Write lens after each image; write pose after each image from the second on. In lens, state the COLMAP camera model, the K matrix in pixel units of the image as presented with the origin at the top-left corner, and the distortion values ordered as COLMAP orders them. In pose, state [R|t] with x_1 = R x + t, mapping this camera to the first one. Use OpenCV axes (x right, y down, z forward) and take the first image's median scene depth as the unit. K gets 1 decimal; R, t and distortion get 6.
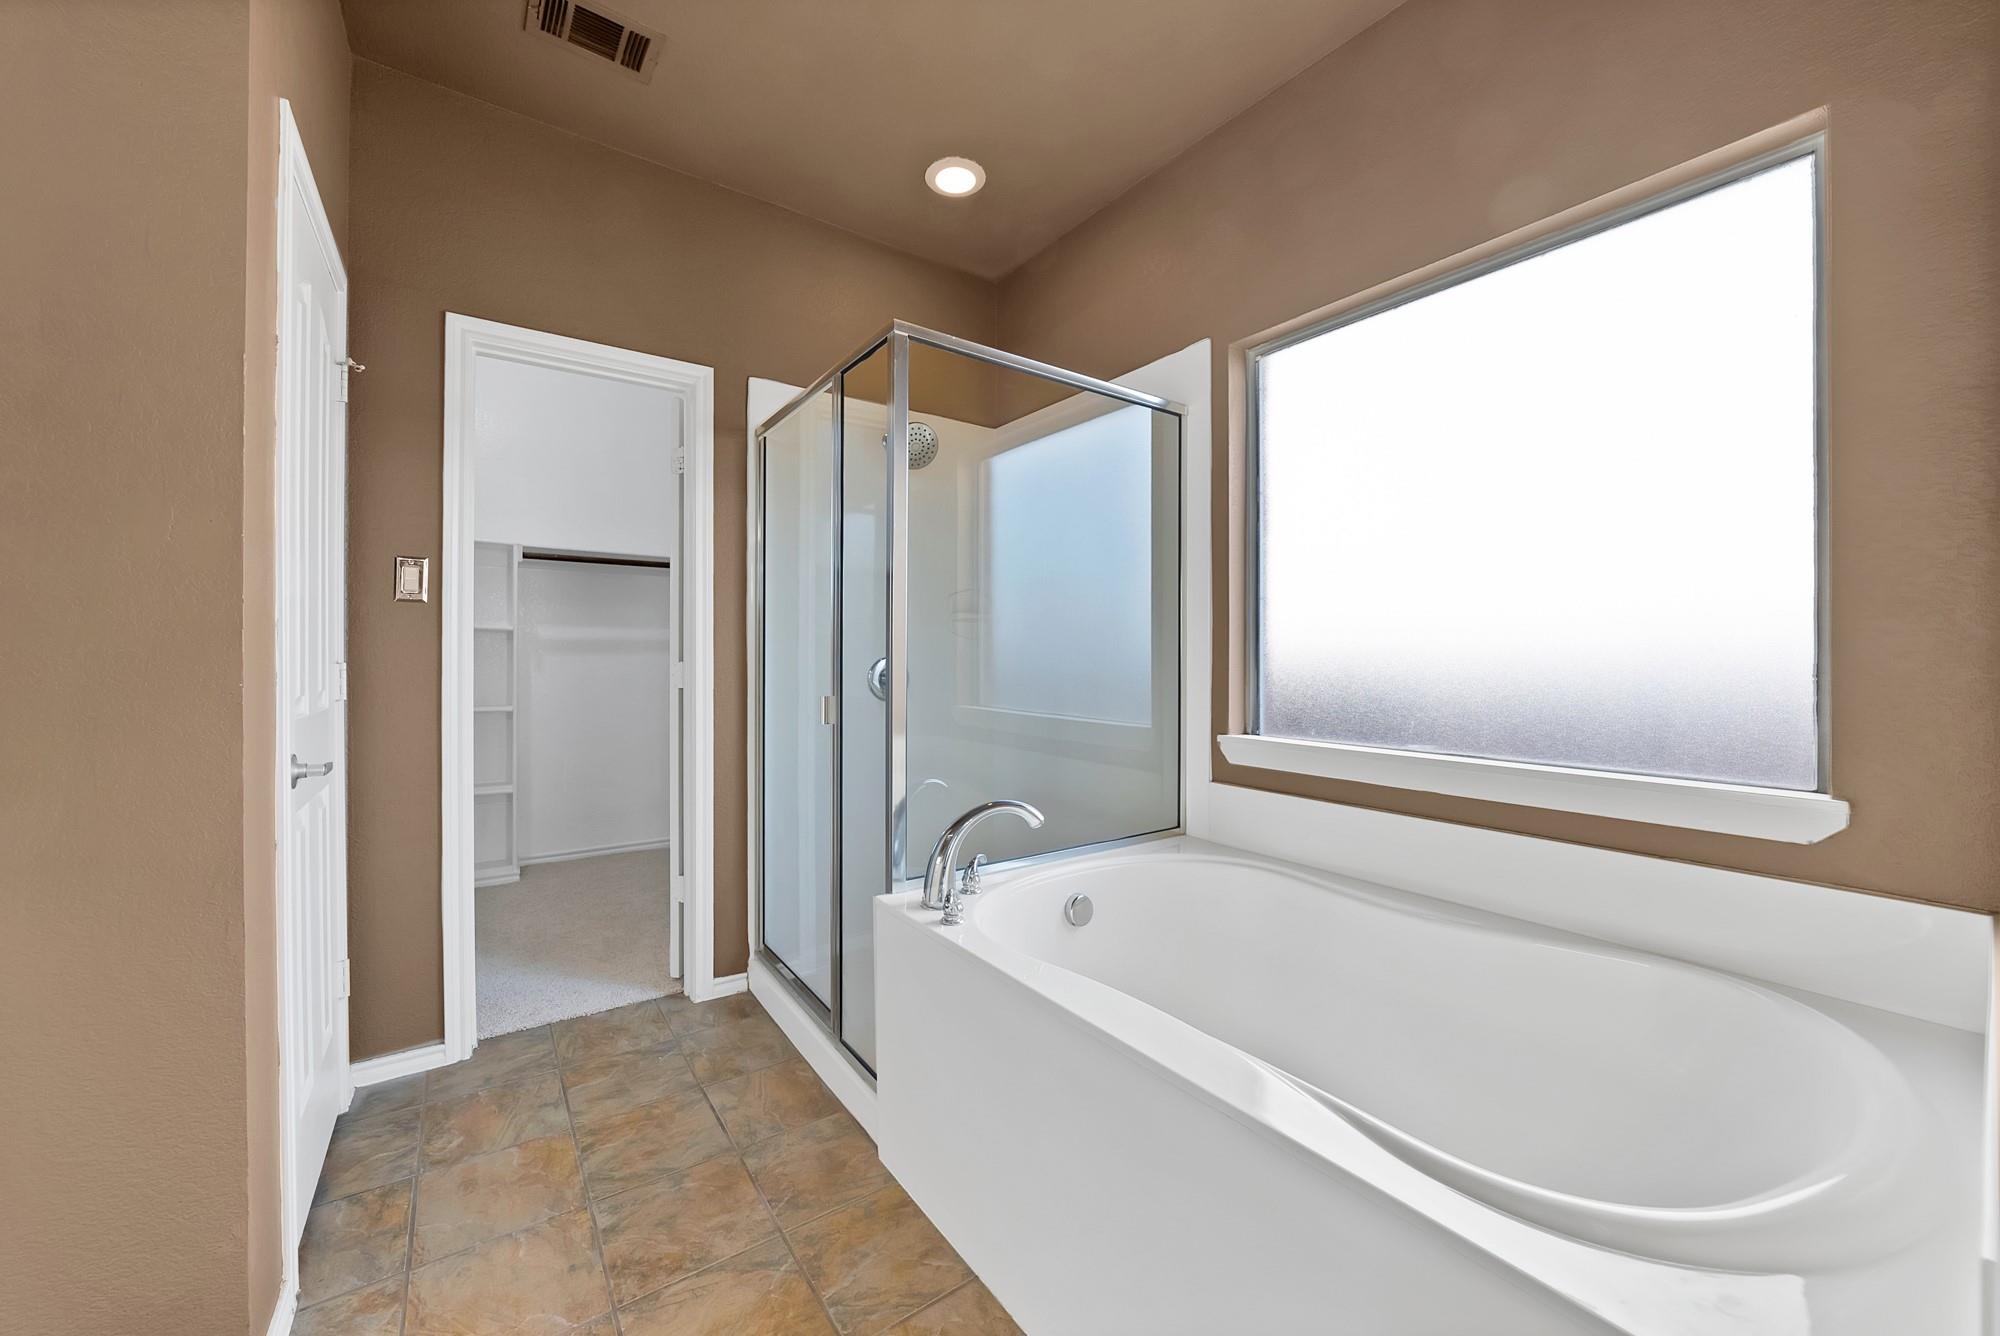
lens RADIAL K [[749.5, 0, 994.7], [0, 749.5, 657.5], [0, 0, 1]] dist [-0.023522, 0.006052]
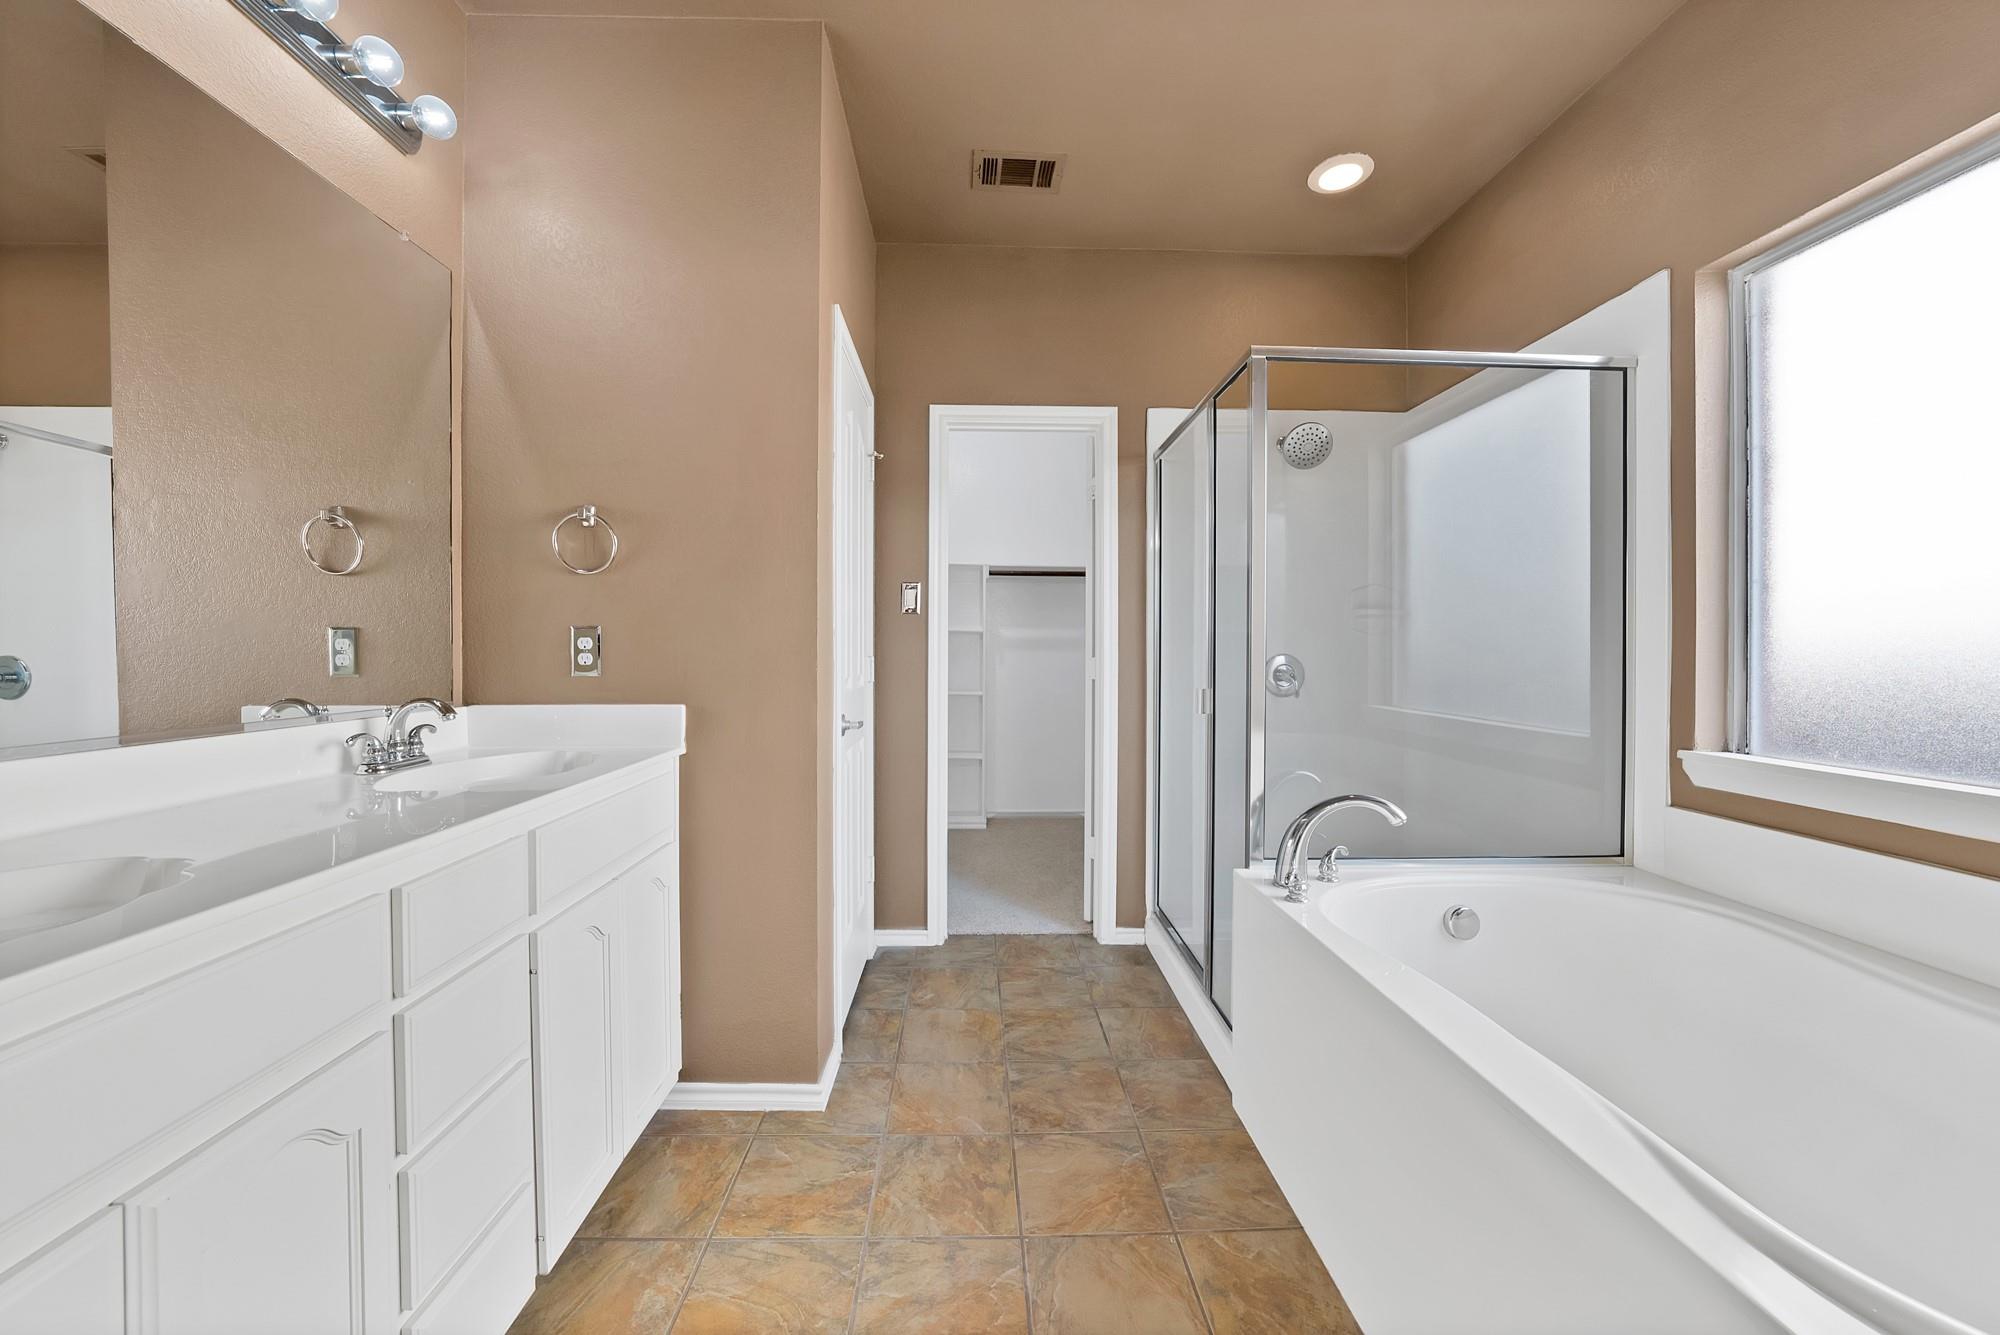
lens RADIAL K [[715.0, 0, 990.6], [0, 715.0, 656.5], [0, 0, 1]] dist [-0.008425, 0.000192]
pose [[0.838517, 0.005290, -0.544849, 0.098163], [-0.003308, 0.999984, 0.004618, -0.000142], [0.544865, -0.002070, 0.838521, -0.073937]]
